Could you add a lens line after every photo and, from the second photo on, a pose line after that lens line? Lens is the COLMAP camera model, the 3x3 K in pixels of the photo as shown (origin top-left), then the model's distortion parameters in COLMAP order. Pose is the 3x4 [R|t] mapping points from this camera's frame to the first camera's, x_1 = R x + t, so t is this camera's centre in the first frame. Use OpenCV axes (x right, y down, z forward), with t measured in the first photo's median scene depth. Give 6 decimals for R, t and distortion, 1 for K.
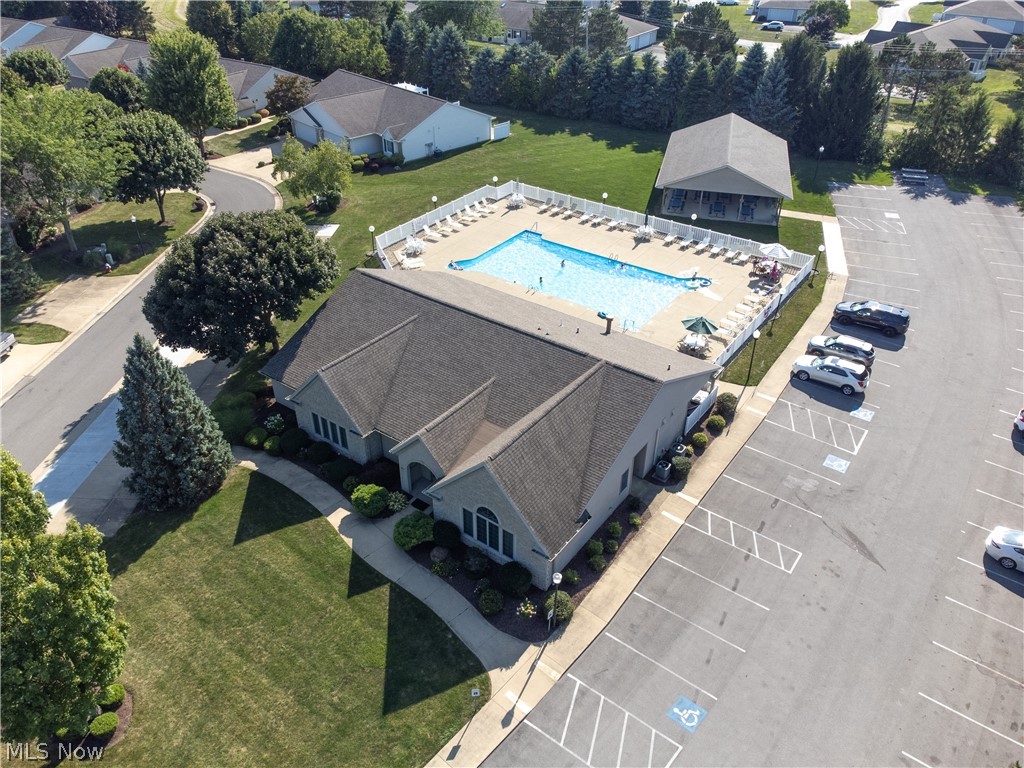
lens RADIAL K [[765.0, 0, 511.9], [0, 765.0, 387.7], [0, 0, 1]] dist [0.005196, 0.032631]
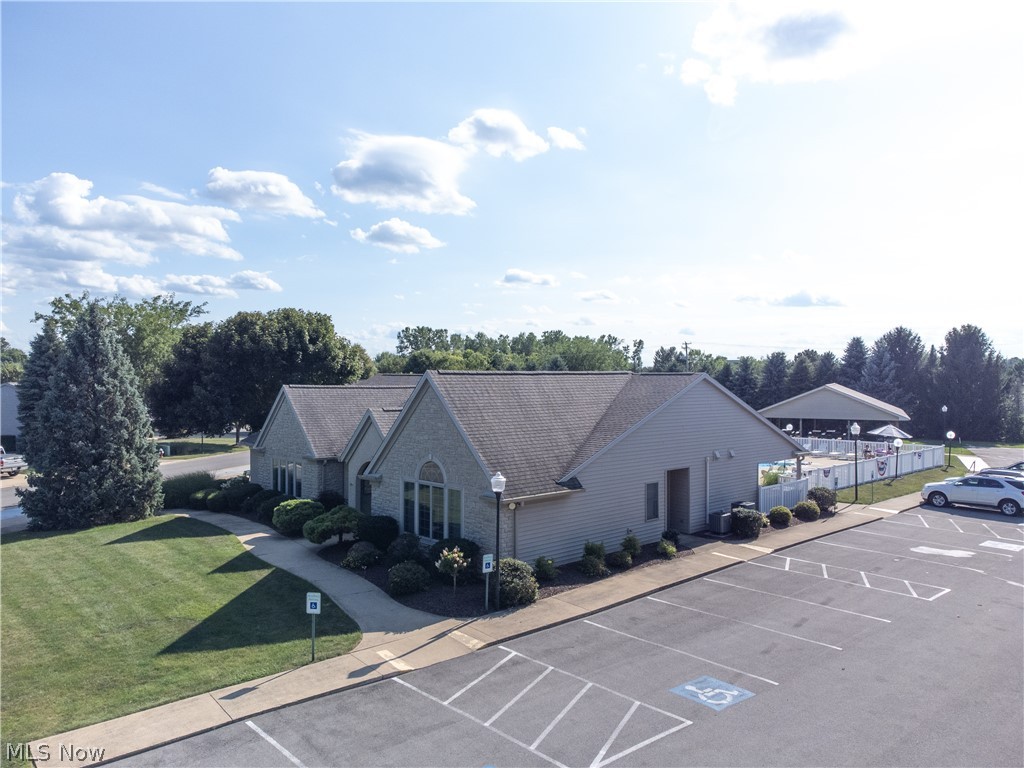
lens RADIAL K [[765.0, 0, 511.9], [0, 765.0, 387.7], [0, 0, 1]] dist [0.005196, 0.032631]
pose [[0.983105, 0.003736, -0.183006, 0.149607], [-0.104218, 0.833343, -0.542842, 0.424338], [0.150478, 0.552743, 0.819653, 0.366178]]
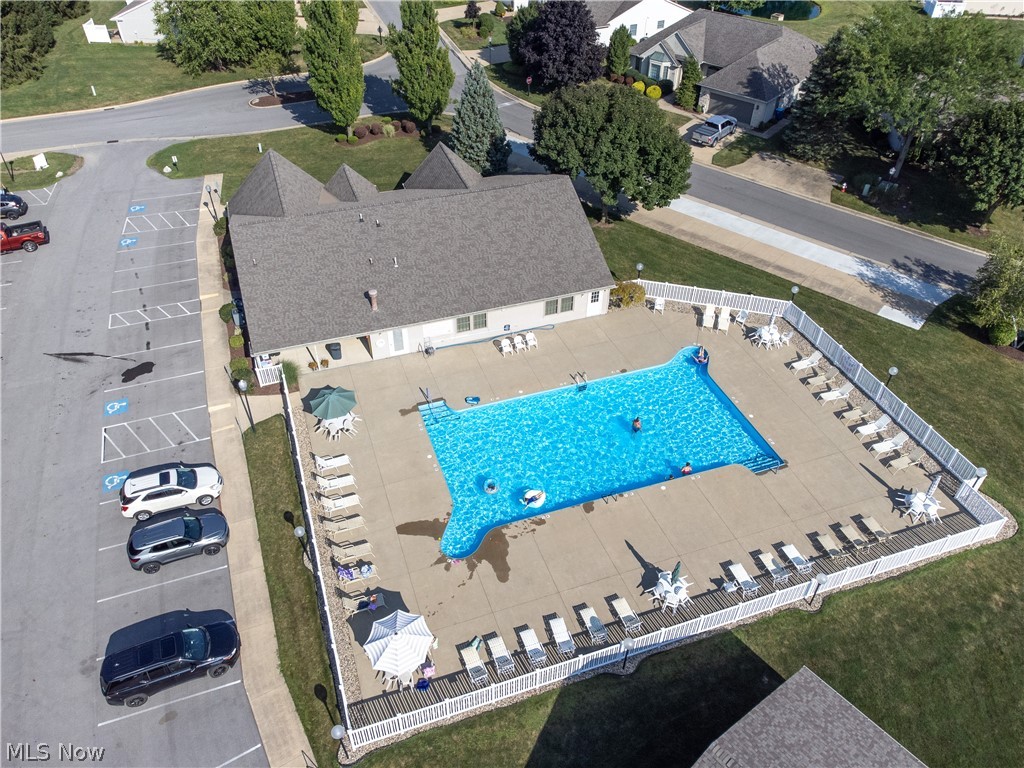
lens RADIAL K [[765.0, 0, 511.9], [0, 765.0, 387.7], [0, 0, 1]] dist [0.005196, 0.032631]
pose [[-0.569854, 0.533111, -0.625348, 0.822618], [-0.472435, 0.410115, 0.780135, -1.037060], [0.672363, 0.739999, 0.018155, 1.449824]]
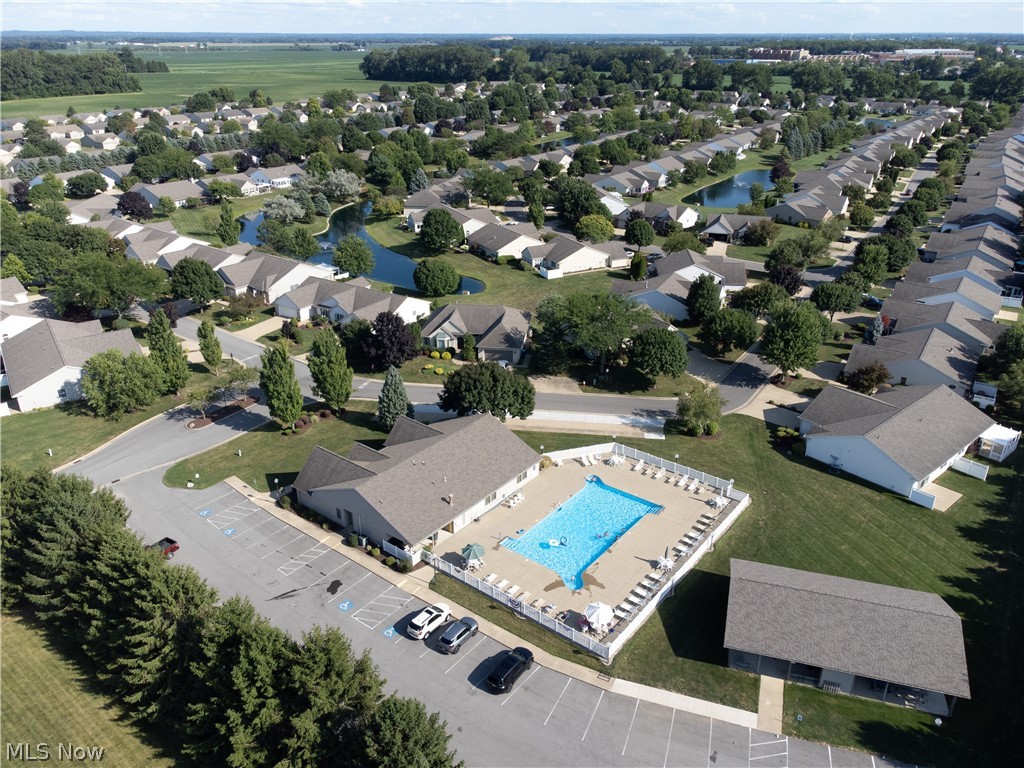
lens RADIAL K [[765.0, 0, 511.9], [0, 765.0, 387.7], [0, 0, 1]] dist [0.005196, 0.032631]
pose [[-0.035482, 0.418568, -0.907492, 1.926103], [-0.564461, 0.740955, 0.363825, -1.190832], [0.824697, 0.525153, 0.209975, 0.771135]]
